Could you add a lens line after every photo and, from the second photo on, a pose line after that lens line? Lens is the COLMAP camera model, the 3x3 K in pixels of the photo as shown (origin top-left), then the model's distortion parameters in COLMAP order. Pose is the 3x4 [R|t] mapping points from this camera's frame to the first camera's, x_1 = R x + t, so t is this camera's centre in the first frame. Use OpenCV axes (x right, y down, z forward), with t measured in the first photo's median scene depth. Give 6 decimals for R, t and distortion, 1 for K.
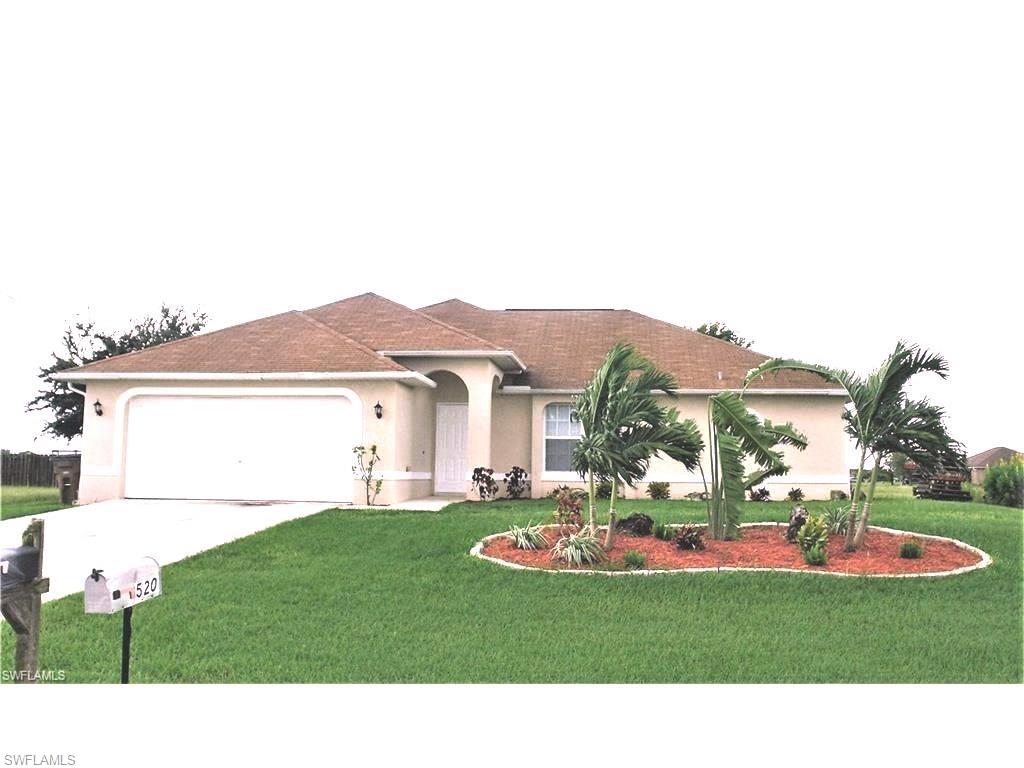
lens RADIAL K [[915.2, 0, 512.0], [0, 915.2, 384.0], [0, 0, 1]] dist [0.002158, 0.000351]
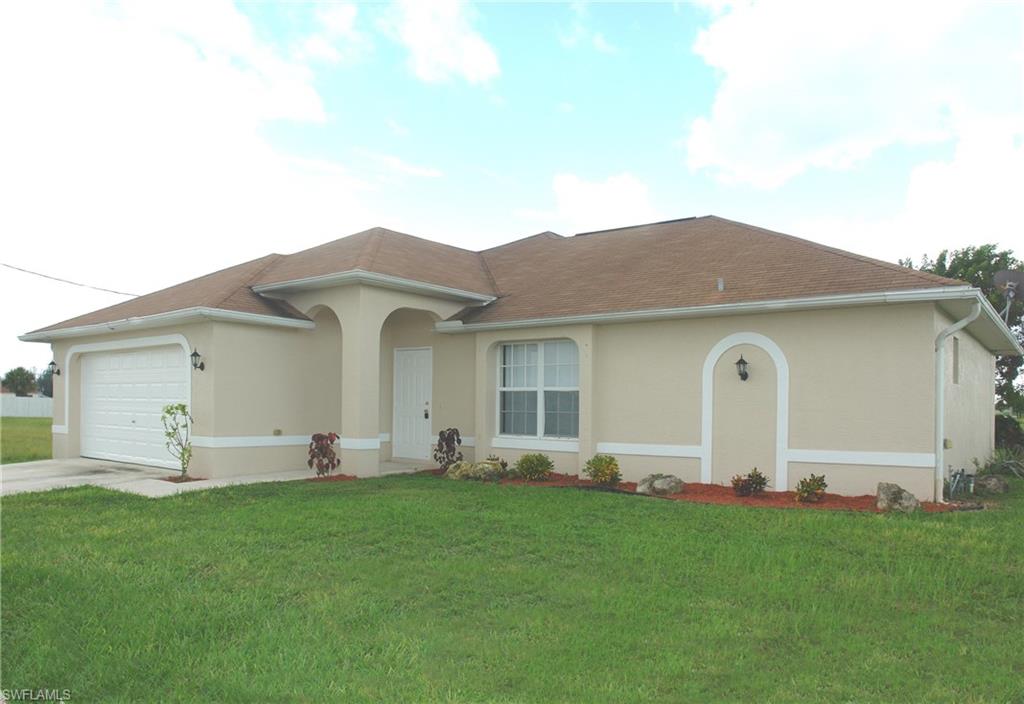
lens RADIAL K [[730.4, 0, 512.0], [0, 730.4, 352.0], [0, 0, 1]] dist [-0.000981, -0.000253]
pose [[0.869353, -0.040501, -0.492529, 0.337661], [0.045488, 0.998963, -0.001856, 0.030038], [0.492093, -0.020791, 0.870294, 0.491972]]
